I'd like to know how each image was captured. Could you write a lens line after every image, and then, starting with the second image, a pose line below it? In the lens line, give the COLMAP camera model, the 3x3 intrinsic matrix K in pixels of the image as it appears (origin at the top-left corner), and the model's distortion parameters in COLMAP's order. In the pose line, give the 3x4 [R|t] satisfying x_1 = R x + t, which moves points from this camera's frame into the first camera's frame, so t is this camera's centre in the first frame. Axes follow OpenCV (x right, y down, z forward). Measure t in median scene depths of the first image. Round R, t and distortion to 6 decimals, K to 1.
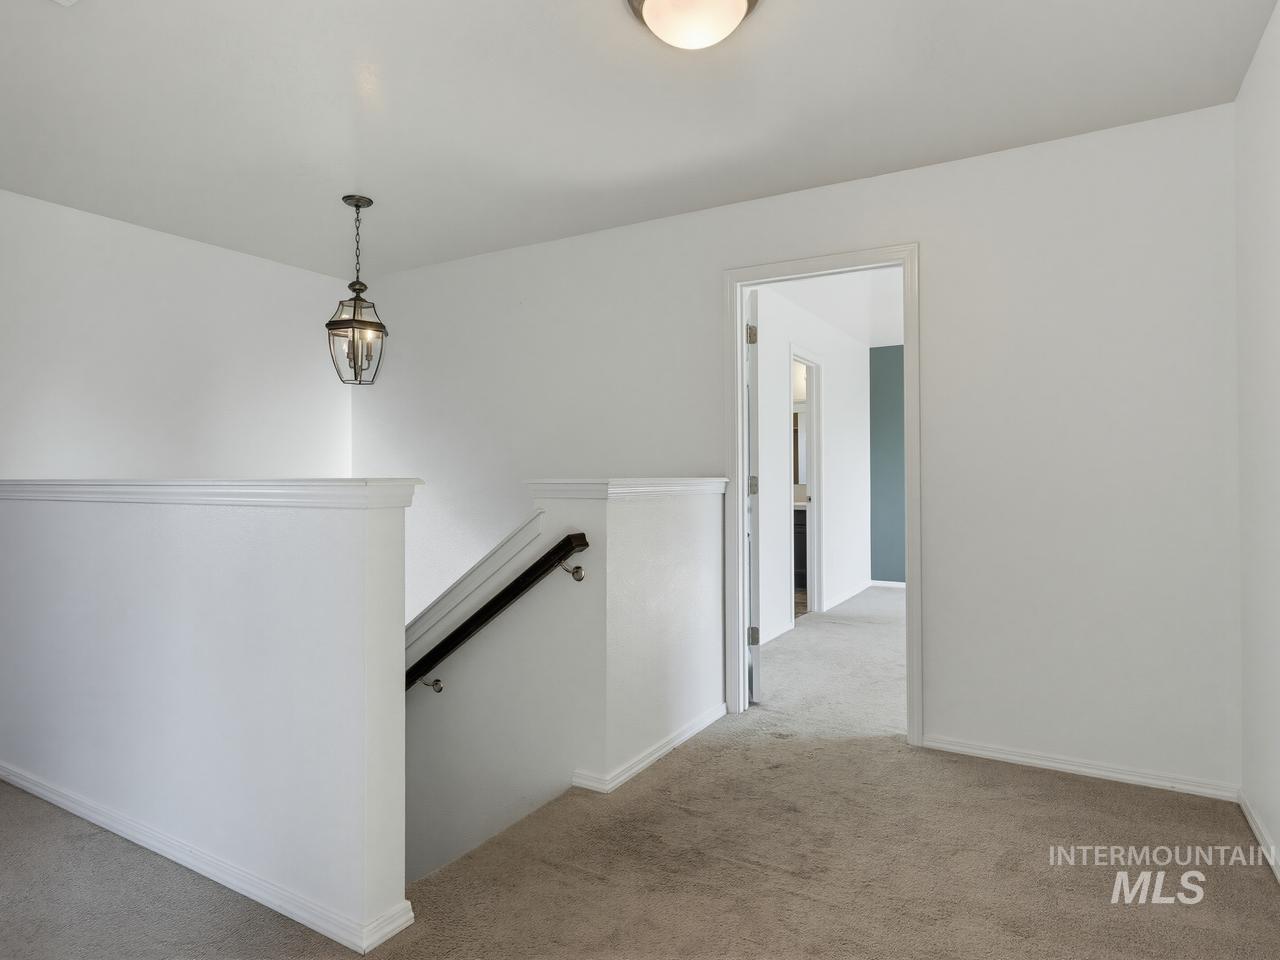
lens RADIAL K [[721.7, 0, 637.8], [0, 721.7, 476.1], [0, 0, 1]] dist [-0.000823, 0.000700]
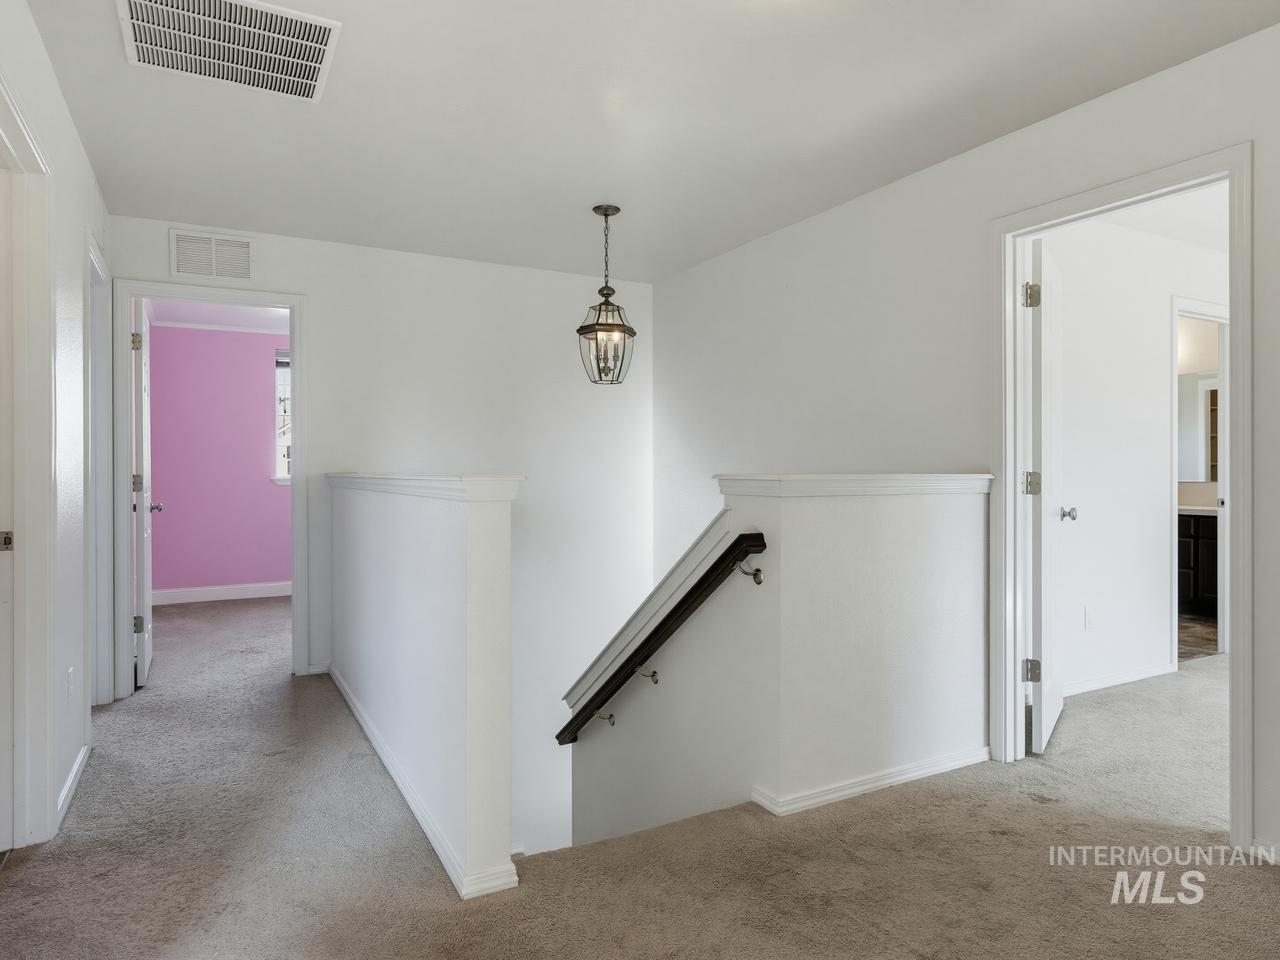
lens RADIAL K [[761.2, 0, 640.7], [0, 761.2, 477.1], [0, 0, 1]] dist [-0.000372, 0.000528]
pose [[0.872422, 0.006600, -0.488708, 0.204738], [-0.000767, 0.999926, 0.012135, -0.004547], [0.488752, -0.010212, 0.872363, 0.050553]]
